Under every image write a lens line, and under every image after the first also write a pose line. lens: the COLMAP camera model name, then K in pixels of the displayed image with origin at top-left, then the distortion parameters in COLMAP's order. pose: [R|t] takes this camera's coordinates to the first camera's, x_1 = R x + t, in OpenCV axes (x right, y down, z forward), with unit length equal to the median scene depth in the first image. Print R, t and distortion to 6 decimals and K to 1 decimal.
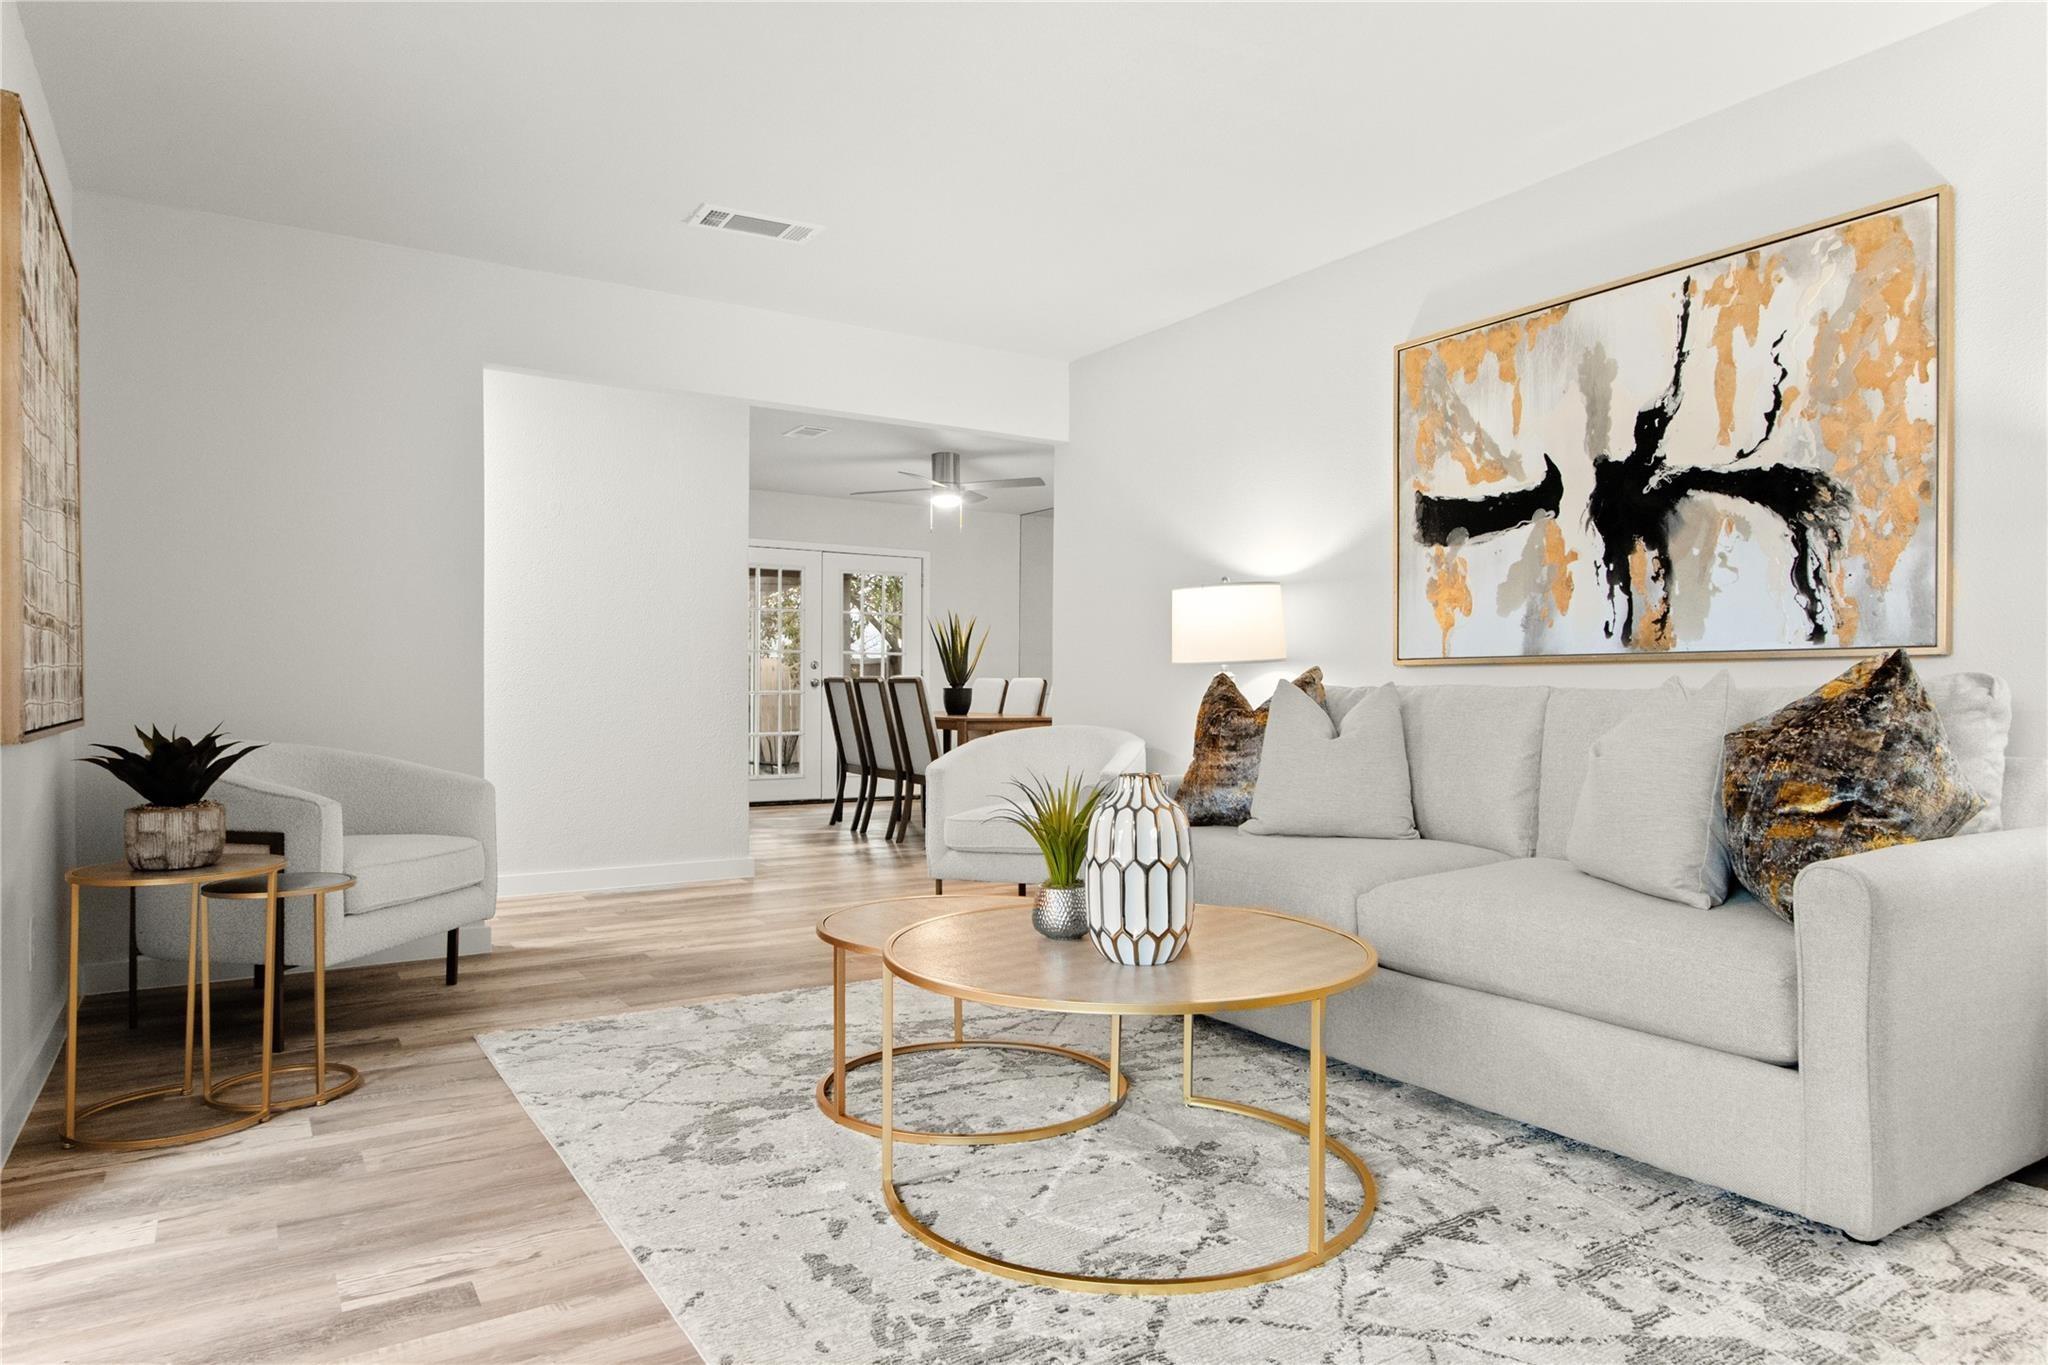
lens RADIAL K [[1275.9, 0, 1038.7], [0, 1275.9, 682.6], [0, 0, 1]] dist [0.004372, 0.001129]
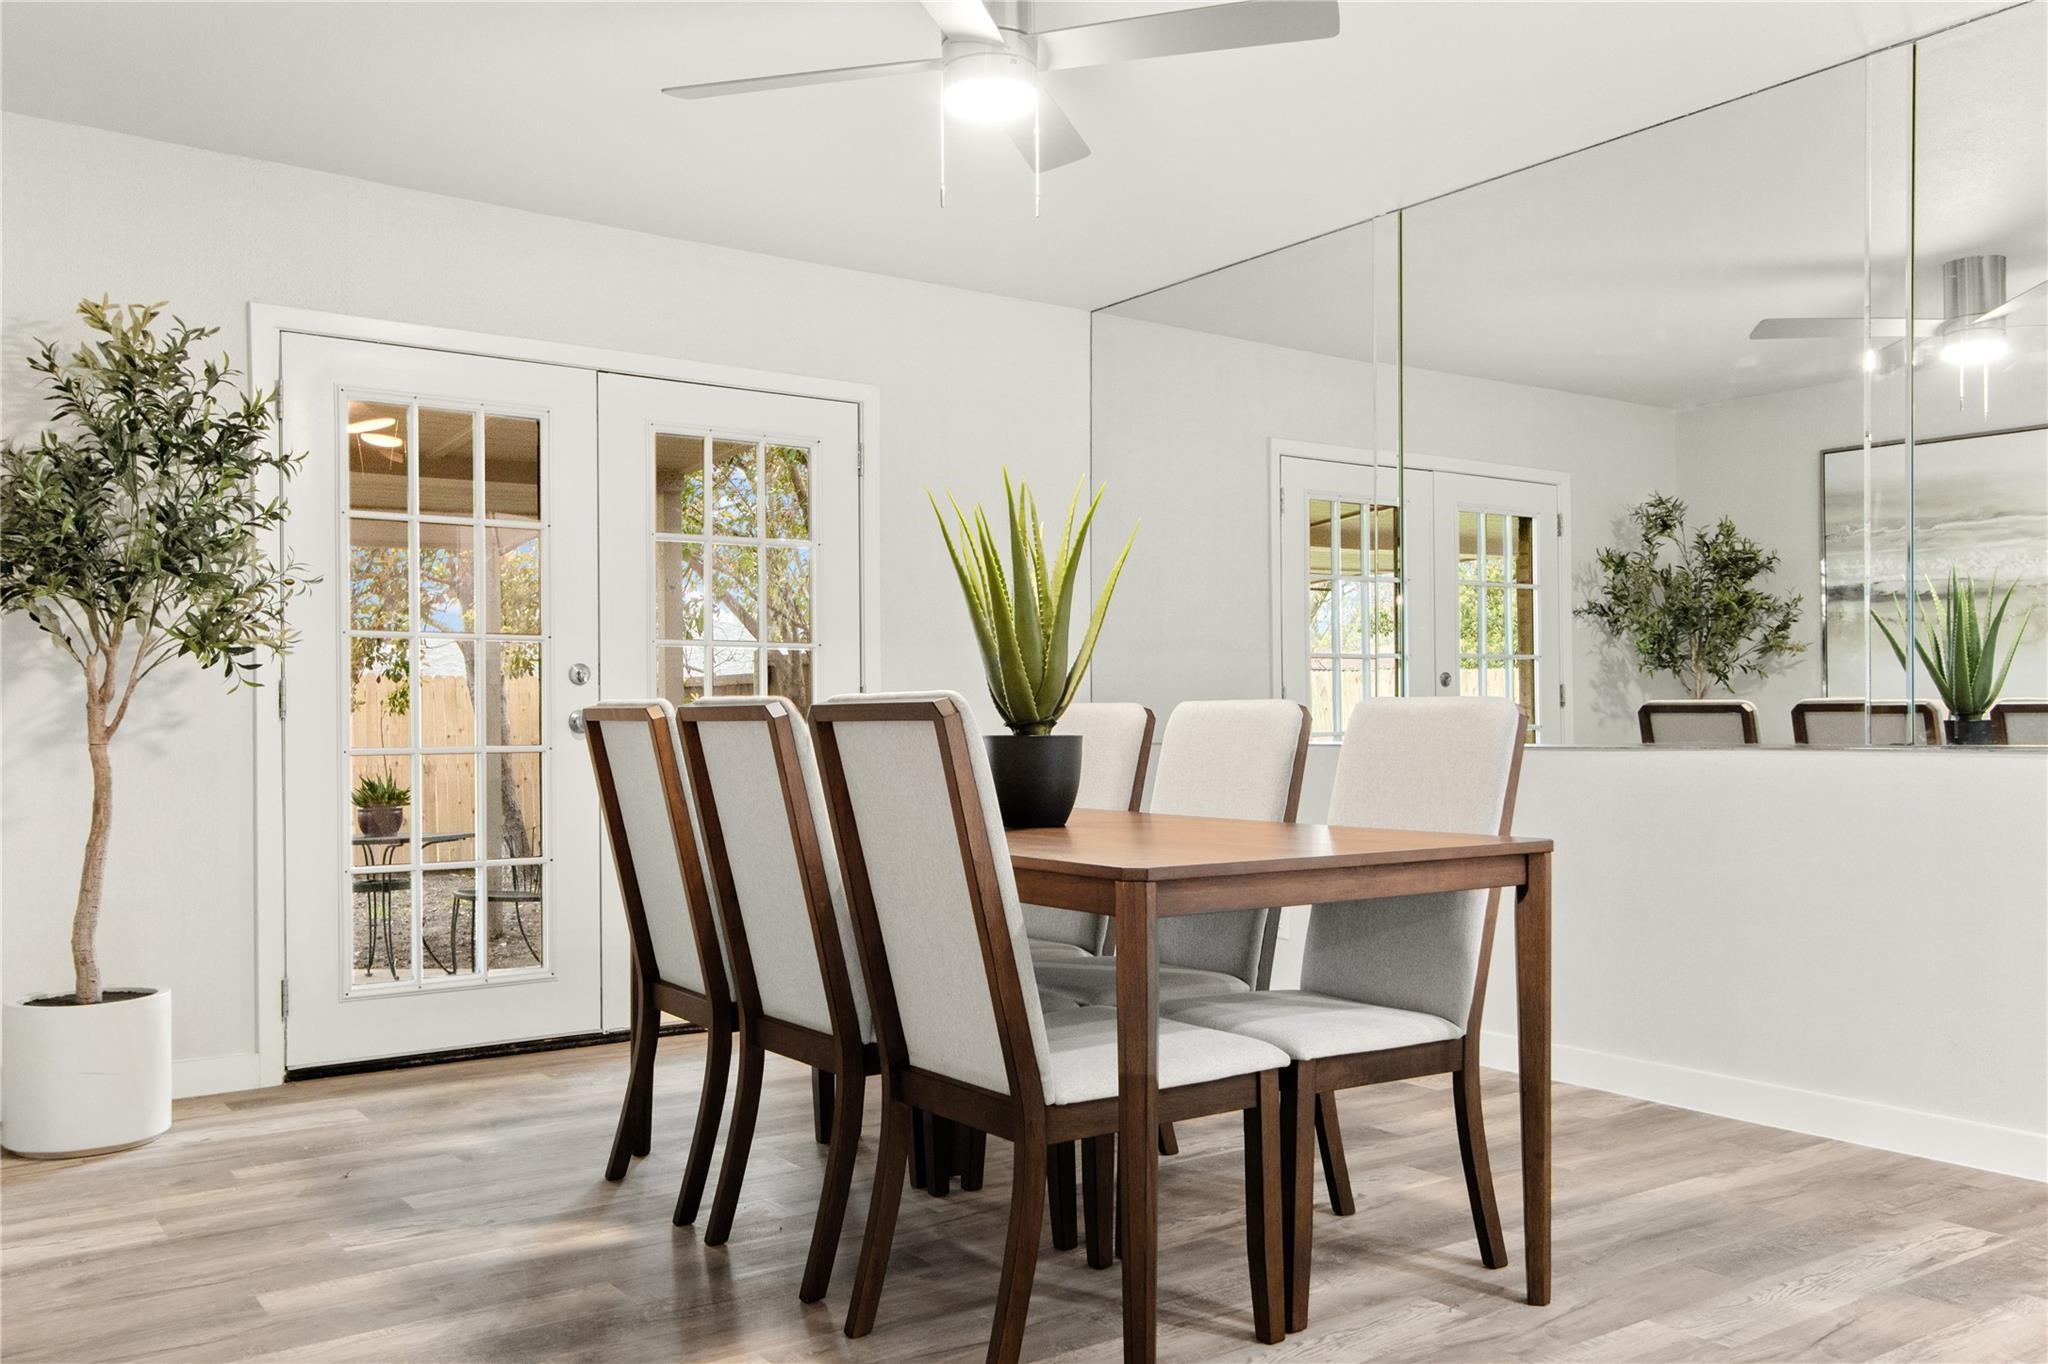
lens RADIAL K [[1707.6, 0, 1025.3], [0, 1707.6, 686.0], [0, 0, 1]] dist [0.009446, 0.000936]
pose [[0.998881, -0.008221, 0.046576, -0.082369], [0.009132, 0.999771, -0.019373, 0.000477], [-0.046406, 0.019777, 0.998727, 0.592103]]
